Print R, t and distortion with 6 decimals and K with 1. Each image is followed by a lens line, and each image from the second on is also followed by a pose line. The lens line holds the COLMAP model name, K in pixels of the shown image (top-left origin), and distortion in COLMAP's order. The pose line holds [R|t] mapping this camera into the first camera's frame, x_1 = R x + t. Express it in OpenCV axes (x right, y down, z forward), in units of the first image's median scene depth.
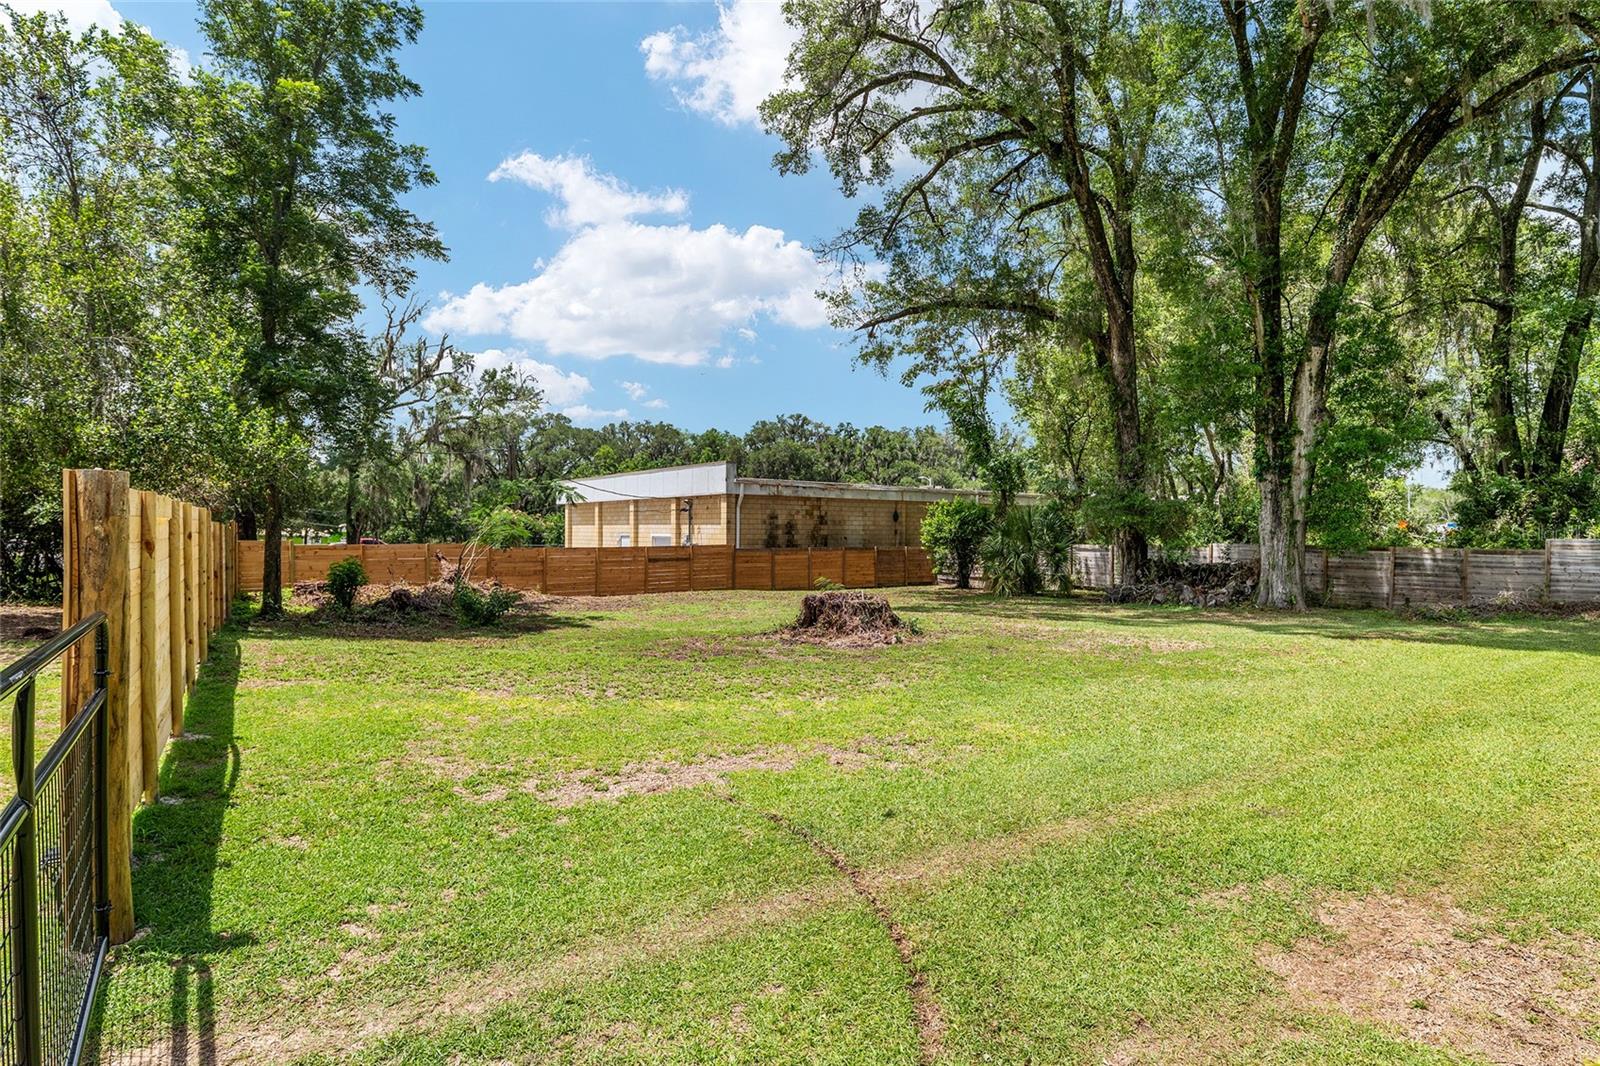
lens RADIAL K [[844.4, 0, 790.1], [0, 844.4, 545.2], [0, 0, 1]] dist [-0.059227, 0.002623]
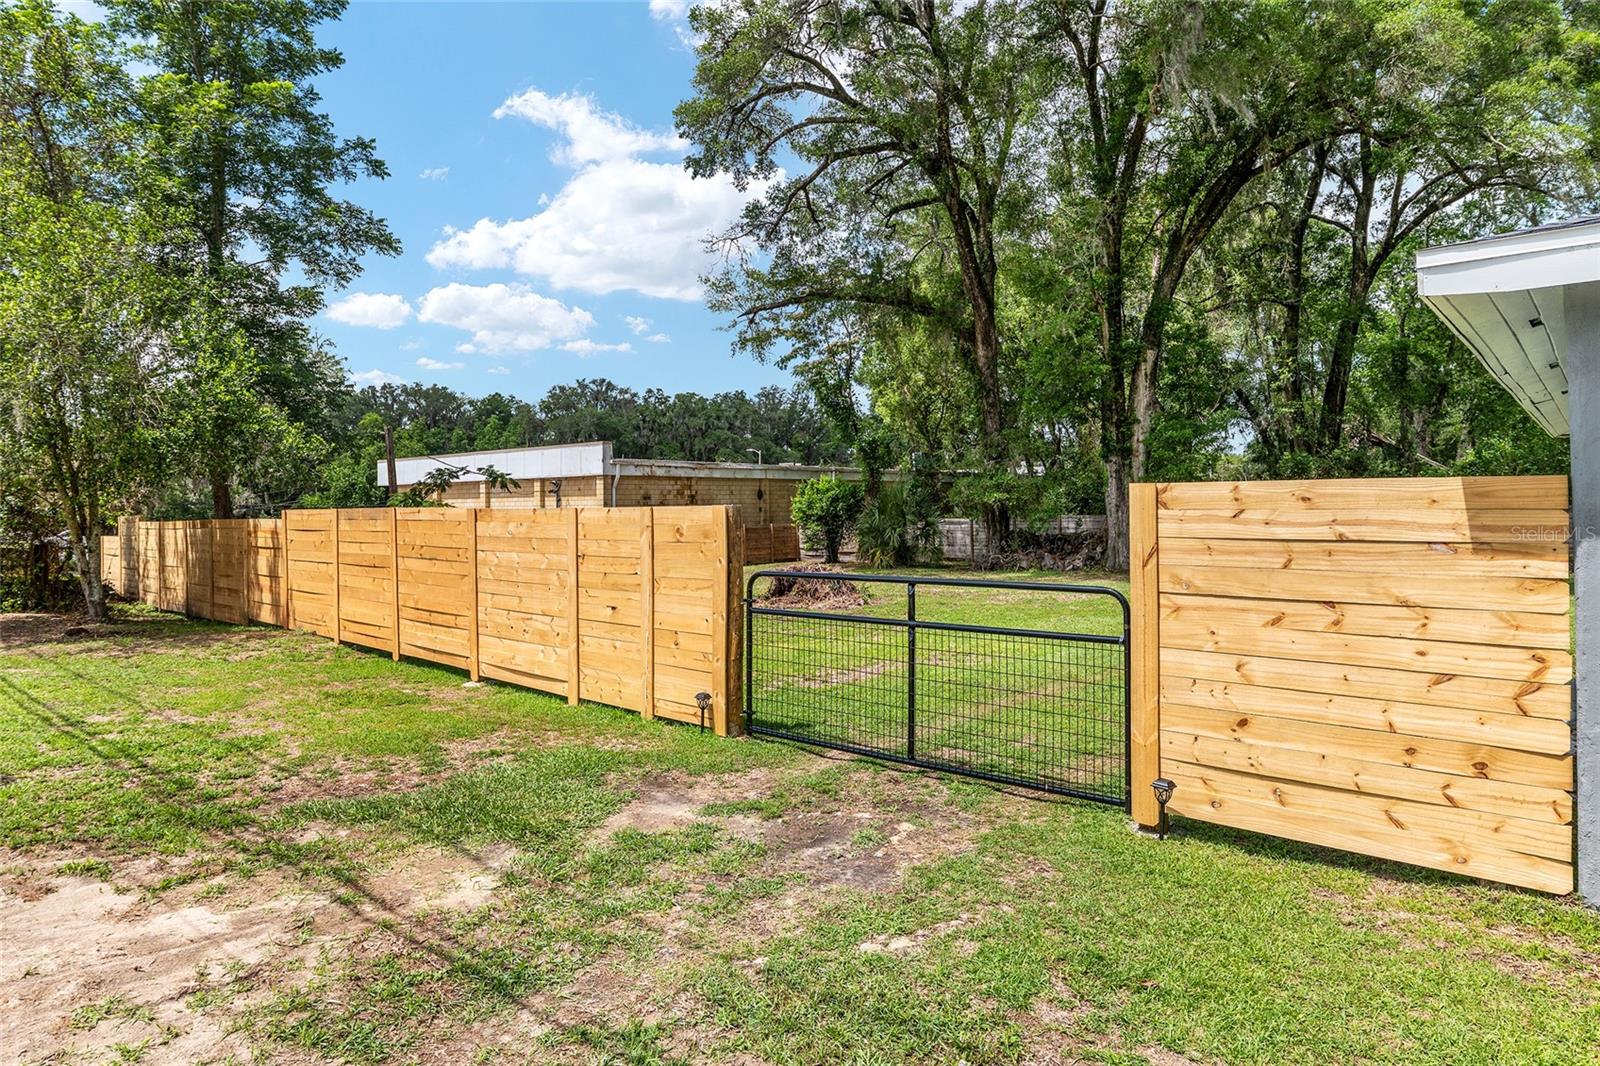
lens RADIAL K [[925.0, 0, 803.9], [0, 925.0, 517.9], [0, 0, 1]] dist [-0.040972, -0.002072]
pose [[0.973575, -0.020716, 0.227425, -0.116783], [0.021551, 0.999767, -0.001189, -0.005049], [-0.227348, 0.006059, 0.973795, -0.135387]]
